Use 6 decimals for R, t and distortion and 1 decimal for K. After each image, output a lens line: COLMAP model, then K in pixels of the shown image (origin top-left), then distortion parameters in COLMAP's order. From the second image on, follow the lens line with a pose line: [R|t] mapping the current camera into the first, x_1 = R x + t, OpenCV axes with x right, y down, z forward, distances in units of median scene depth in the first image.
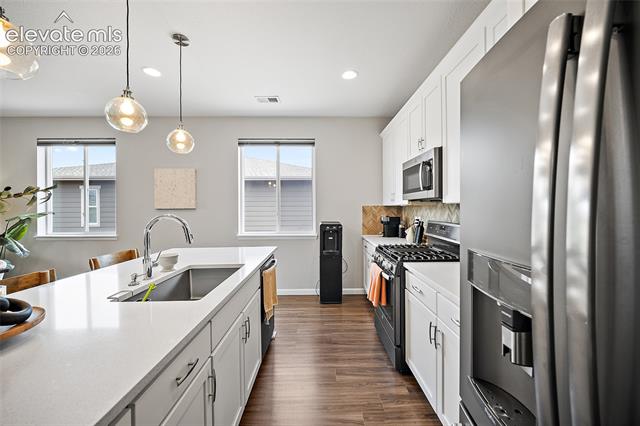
lens RADIAL K [[252.0, 0, 319.2], [0, 252.0, 208.2], [0, 0, 1]] dist [-0.004336, 0.001460]
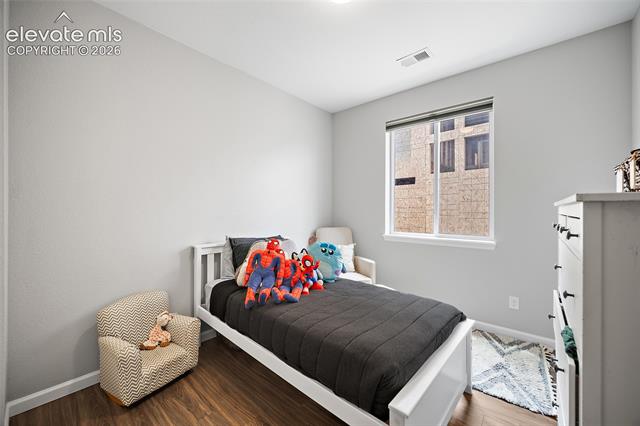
lens RADIAL K [[252.0, 0, 322.1], [0, 252.0, 208.8], [0, 0, 1]] dist [-0.004336, 0.001460]
pose [[0.755518, 0.008294, -0.655075, -0.771704], [-0.010159, 0.999948, 0.000944, 0.023582], [0.655049, 0.005942, 0.755563, 0.218374]]
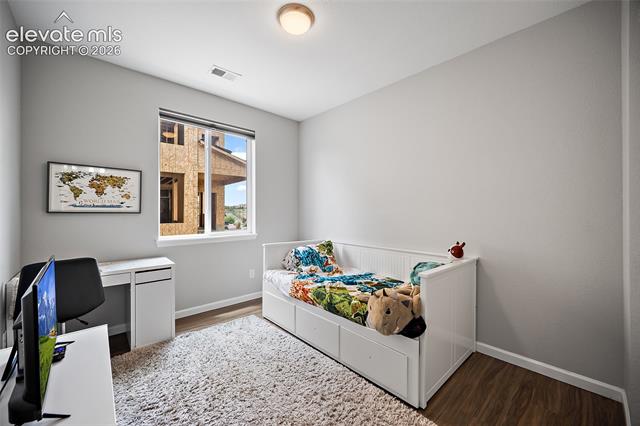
lens RADIAL K [[252.0, 0, 320.0], [0, 252.0, 211.1], [0, 0, 1]] dist [-0.004336, 0.001460]
pose [[0.740019, 0.003758, 0.672575, -1.363302], [-0.005638, 0.999984, 0.000617, 0.022873], [-0.672562, -0.004248, 0.740029, 0.146284]]
